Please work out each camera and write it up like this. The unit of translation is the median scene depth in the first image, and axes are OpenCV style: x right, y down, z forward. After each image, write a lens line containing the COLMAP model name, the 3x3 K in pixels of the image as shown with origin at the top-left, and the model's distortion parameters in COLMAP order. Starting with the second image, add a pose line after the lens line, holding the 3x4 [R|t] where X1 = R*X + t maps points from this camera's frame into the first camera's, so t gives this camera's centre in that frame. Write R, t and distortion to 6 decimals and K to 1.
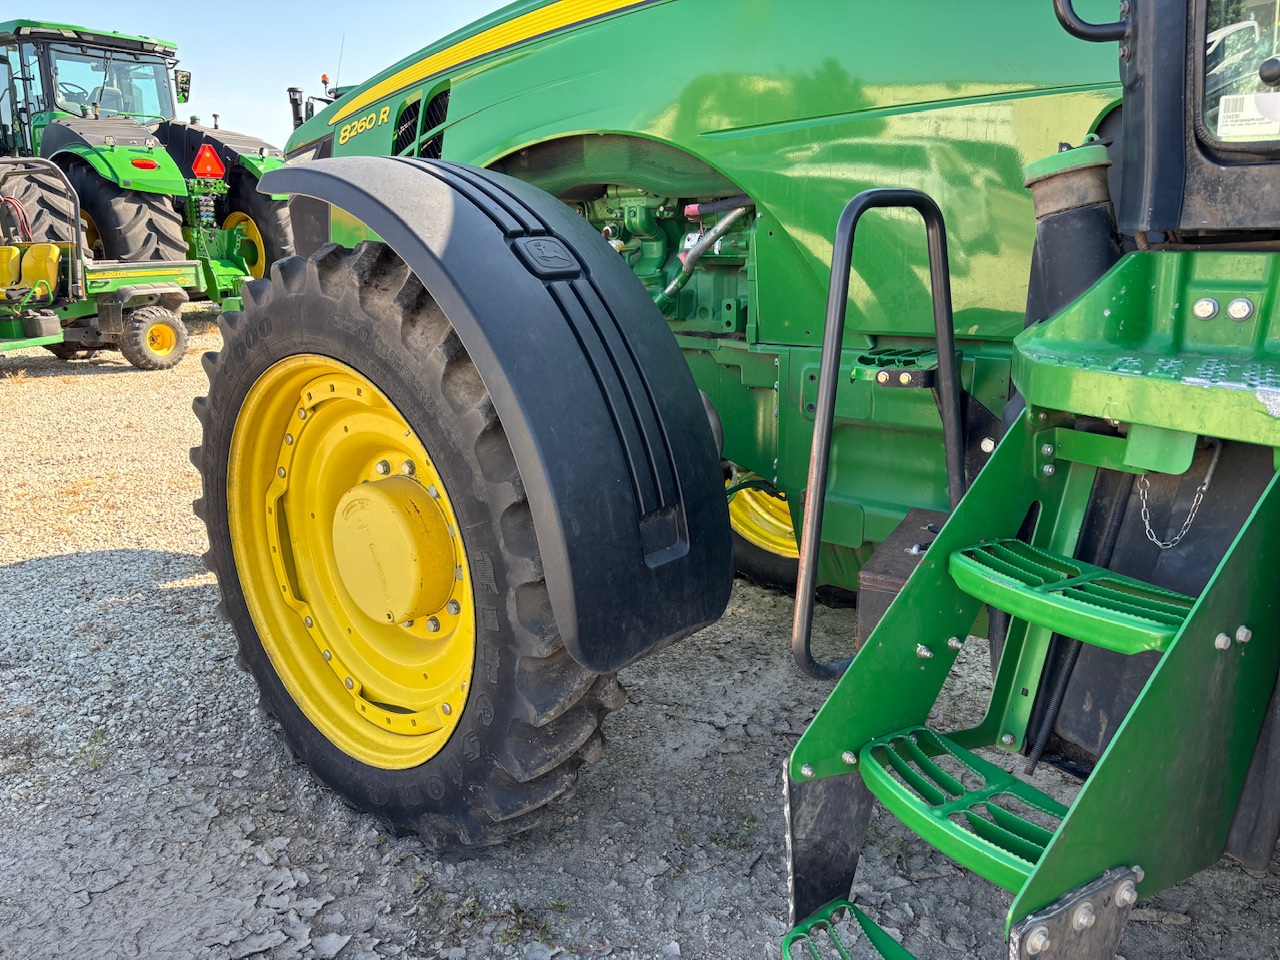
lens RADIAL K [[950.3, 0, 637.0], [0, 950.3, 473.4], [0, 0, 1]] dist [0.042607, -0.053173]
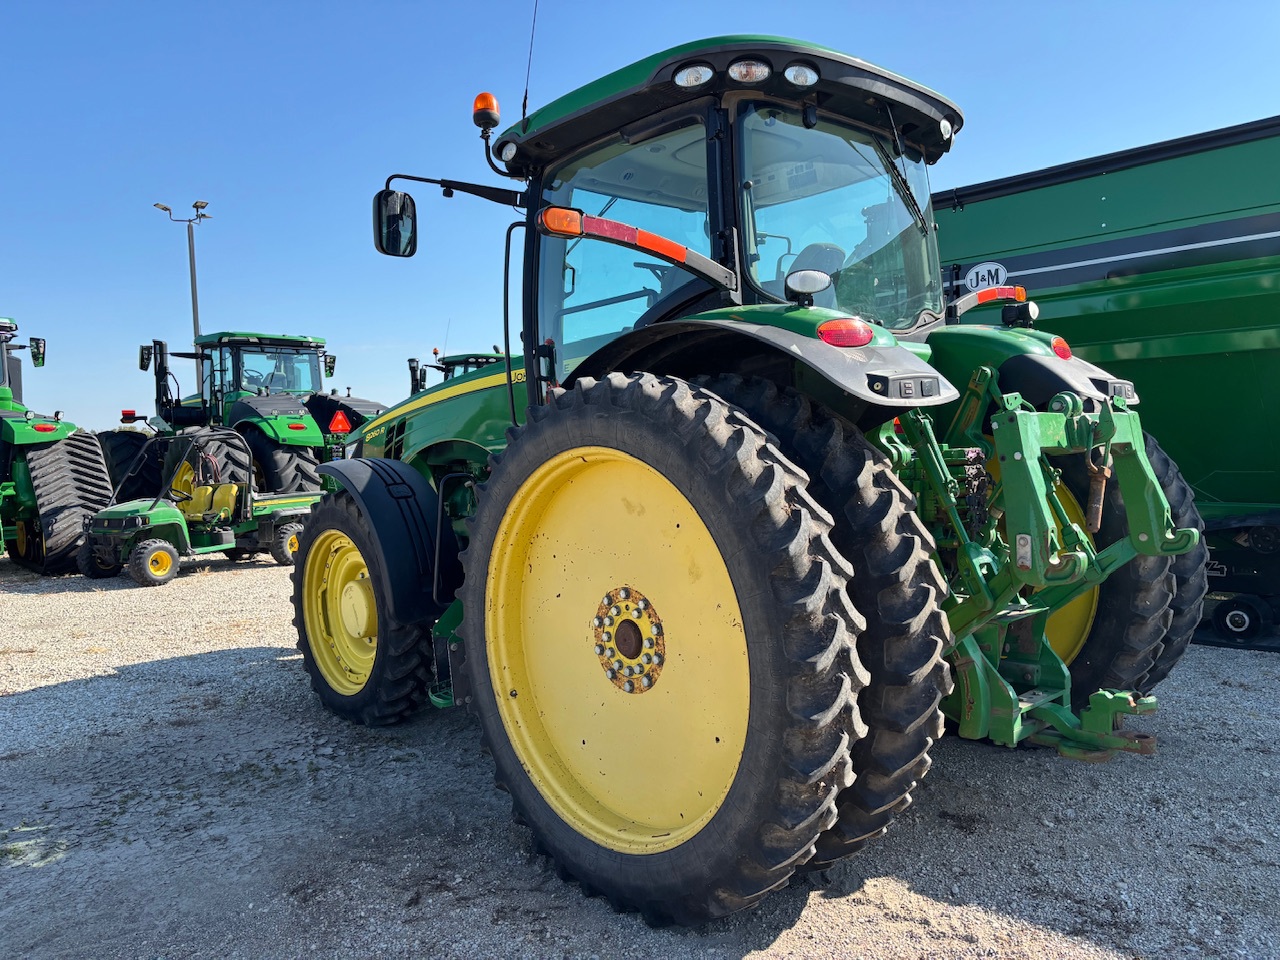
lens RADIAL K [[950.3, 0, 636.6], [0, 950.3, 480.4], [0, 0, 1]] dist [0.042607, -0.053173]
pose [[0.991127, -0.035616, -0.128058, 0.201685], [0.007818, 0.977385, -0.211325, 0.074112], [0.132688, 0.208449, 0.968991, -0.356149]]
